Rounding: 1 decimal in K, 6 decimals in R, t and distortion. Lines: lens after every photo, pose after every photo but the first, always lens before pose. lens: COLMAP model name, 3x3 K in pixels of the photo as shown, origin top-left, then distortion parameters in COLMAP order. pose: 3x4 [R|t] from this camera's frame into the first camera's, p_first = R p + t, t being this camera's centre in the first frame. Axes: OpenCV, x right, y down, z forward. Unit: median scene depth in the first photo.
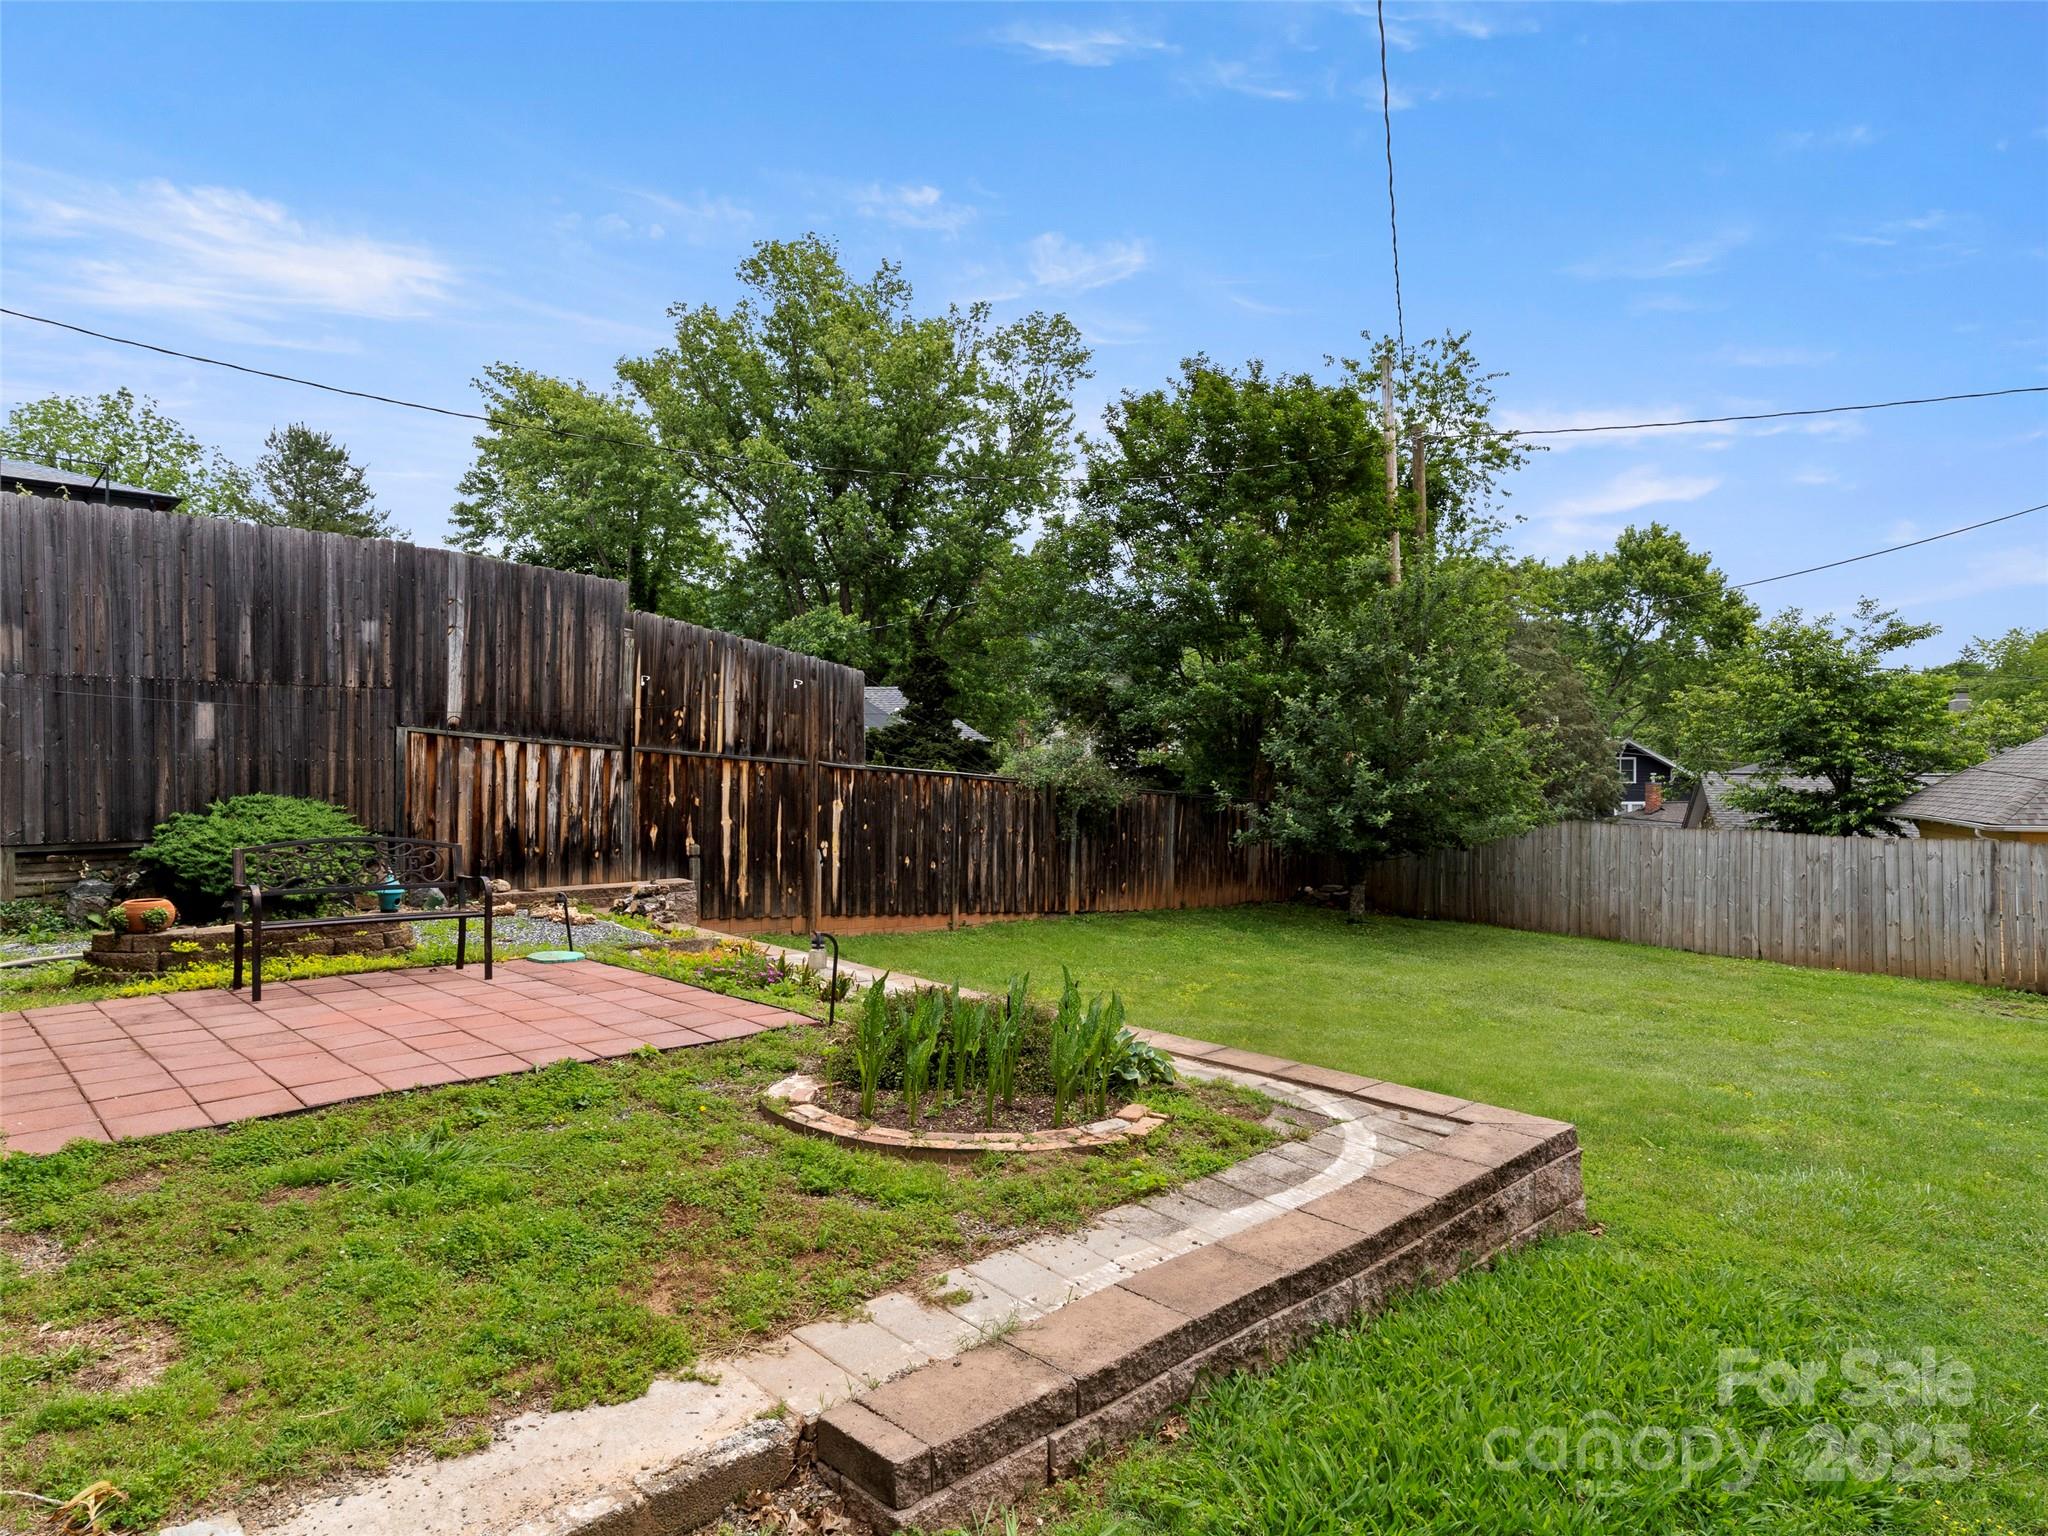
lens RADIAL K [[1172.1, 0, 1023.5], [0, 1172.1, 770.5], [0, 0, 1]] dist [0.000102, -0.000350]
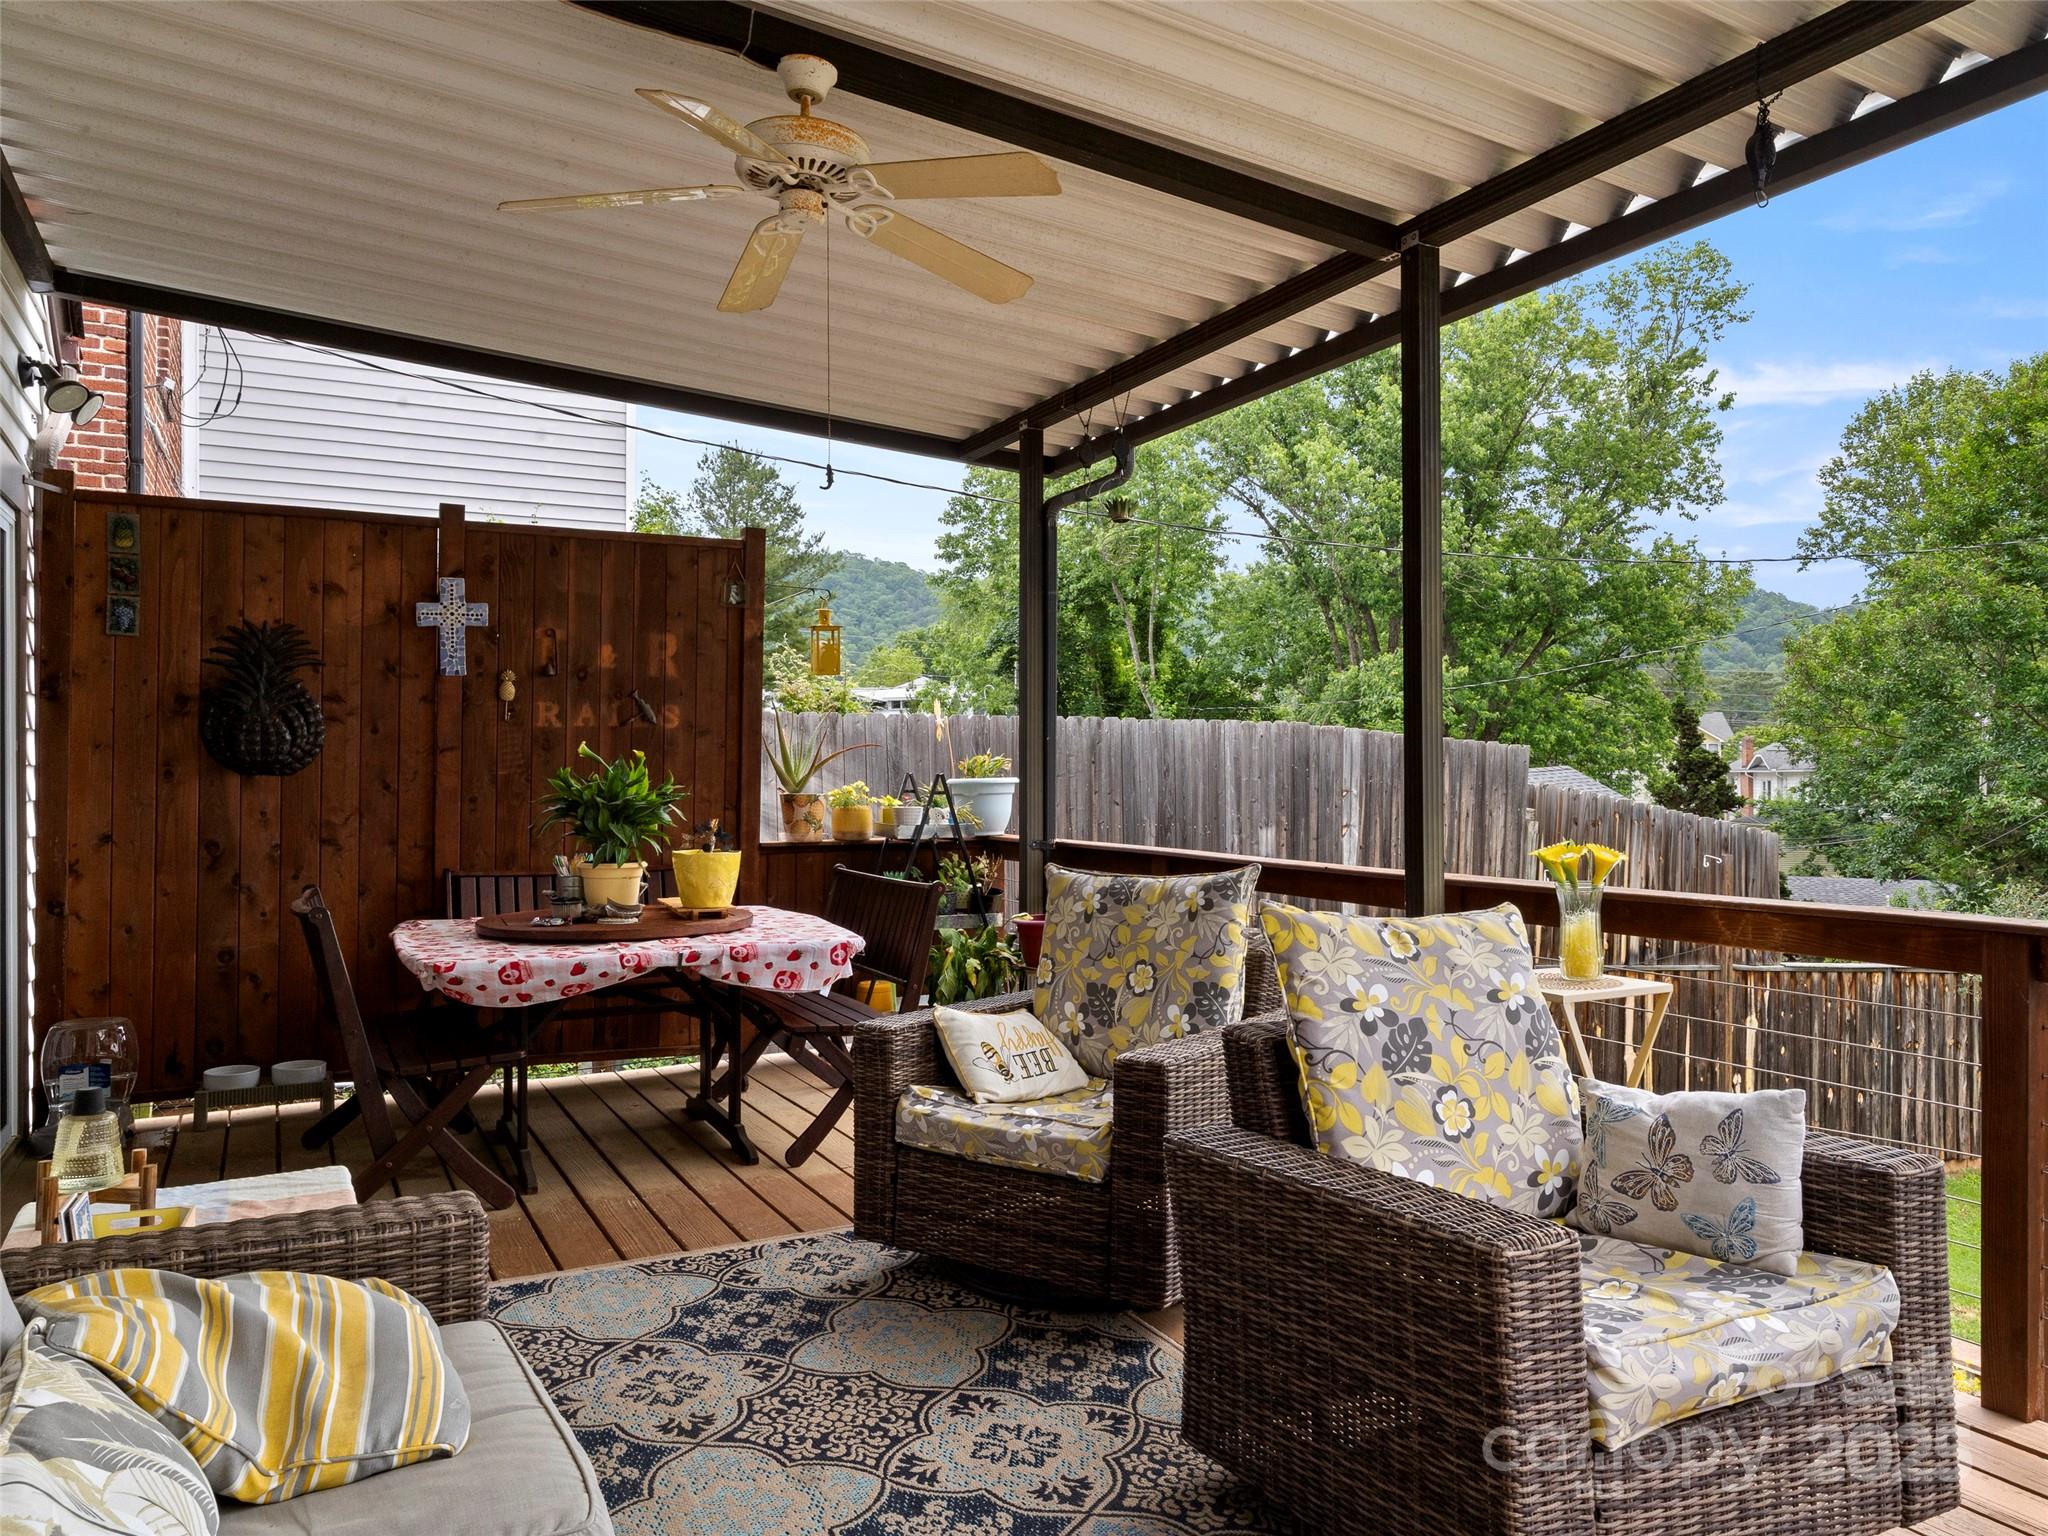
lens RADIAL K [[1400.0, 0, 1023.5], [0, 1400.0, 774.2], [0, 0, 1]] dist [-0.001100, -0.003553]
pose [[0.960661, -0.006049, -0.277658, -0.315352], [0.006247, 0.999980, -0.000173, -0.114175], [0.277653, -0.001569, 0.960680, 0.042592]]
